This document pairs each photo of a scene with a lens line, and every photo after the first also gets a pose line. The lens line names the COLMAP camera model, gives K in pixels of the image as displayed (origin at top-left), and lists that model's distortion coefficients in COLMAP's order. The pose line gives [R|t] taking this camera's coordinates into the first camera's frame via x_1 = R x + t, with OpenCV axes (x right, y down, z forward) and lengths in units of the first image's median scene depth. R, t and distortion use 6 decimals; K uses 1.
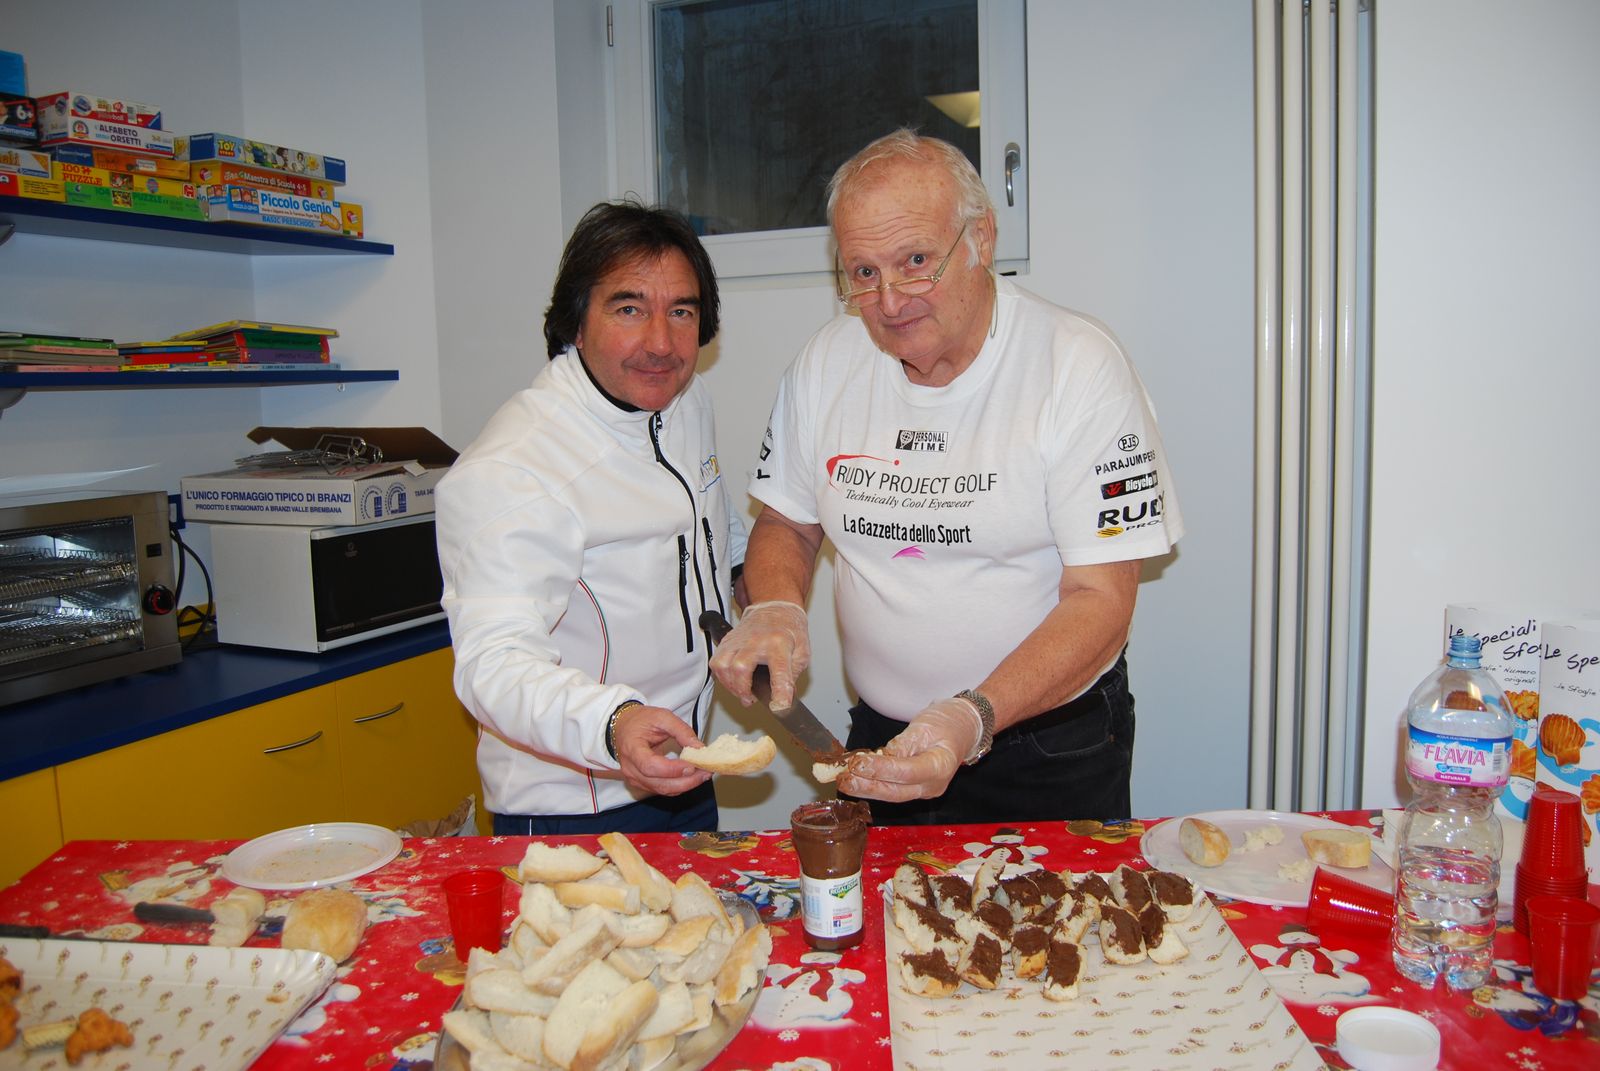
lens RADIAL K [[1257.9, 0, 817.1], [0, 1257.9, 534.5], [0, 0, 1]] dist [-0.092463, 0.037062]
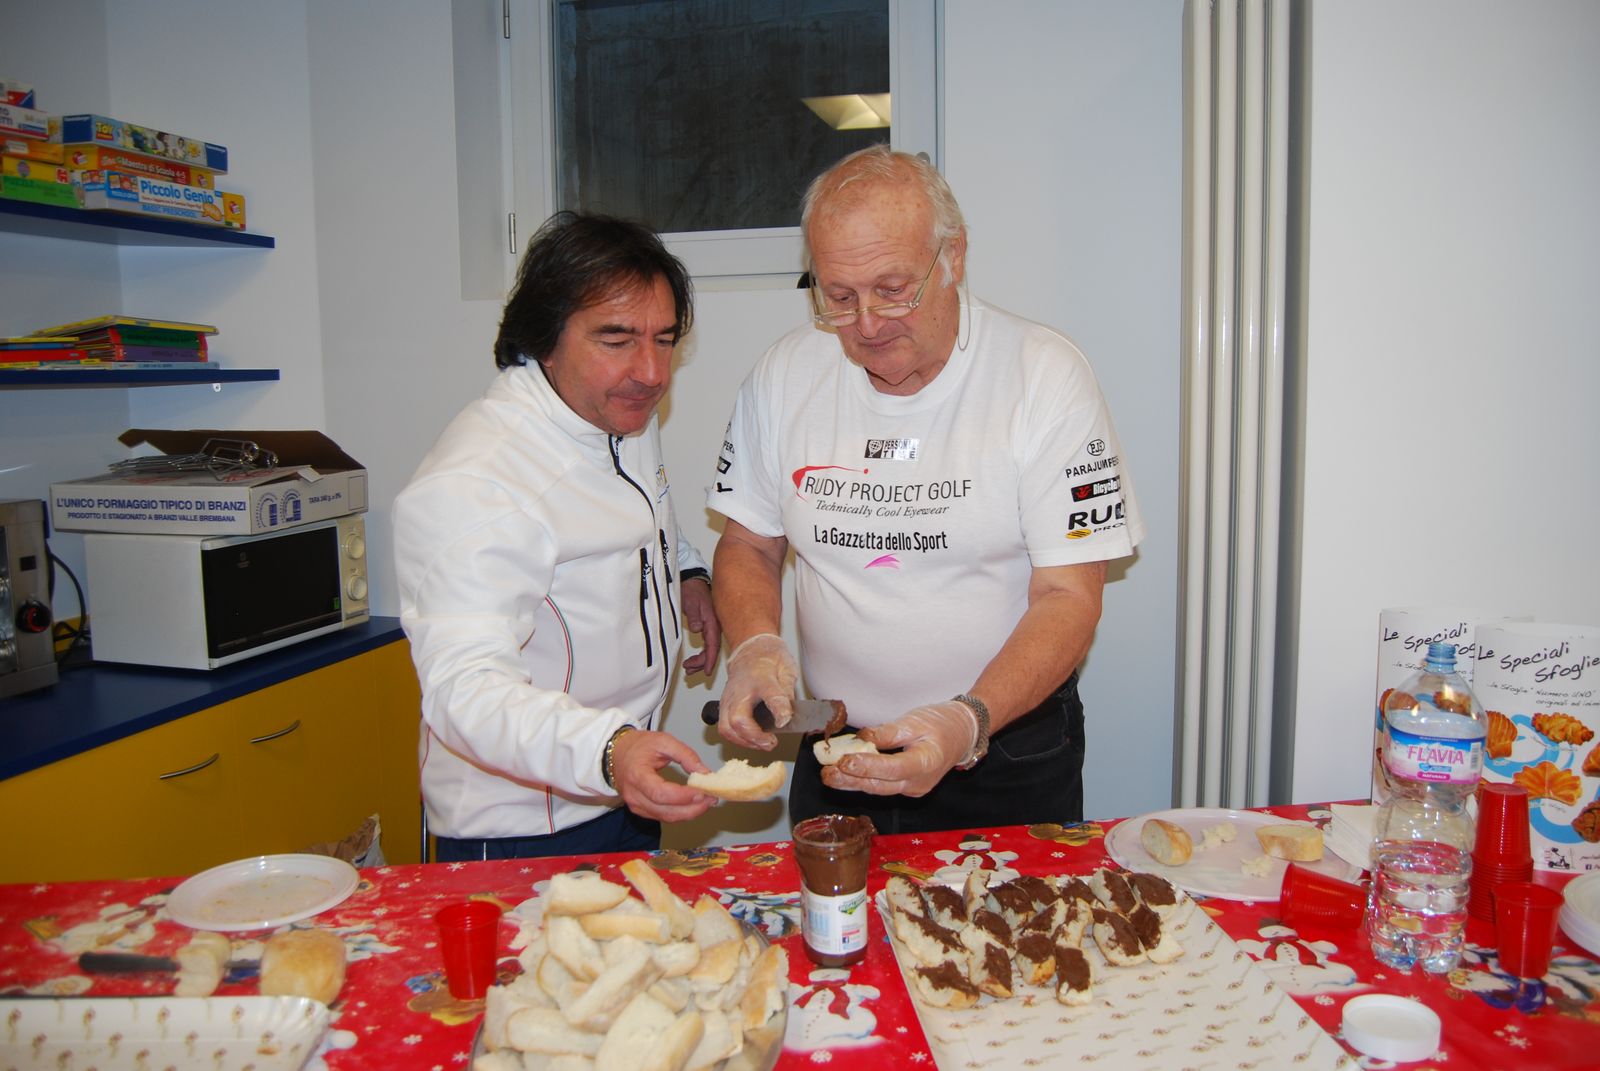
lens RADIAL K [[1257.9, 0, 817.1], [0, 1257.9, 534.5], [0, 0, 1]] dist [-0.092463, 0.037062]
pose [[0.990351, -0.005609, 0.138465, -0.123541], [0.005165, 0.999980, 0.003565, -0.014489], [-0.138482, -0.002815, 0.990361, 0.012558]]
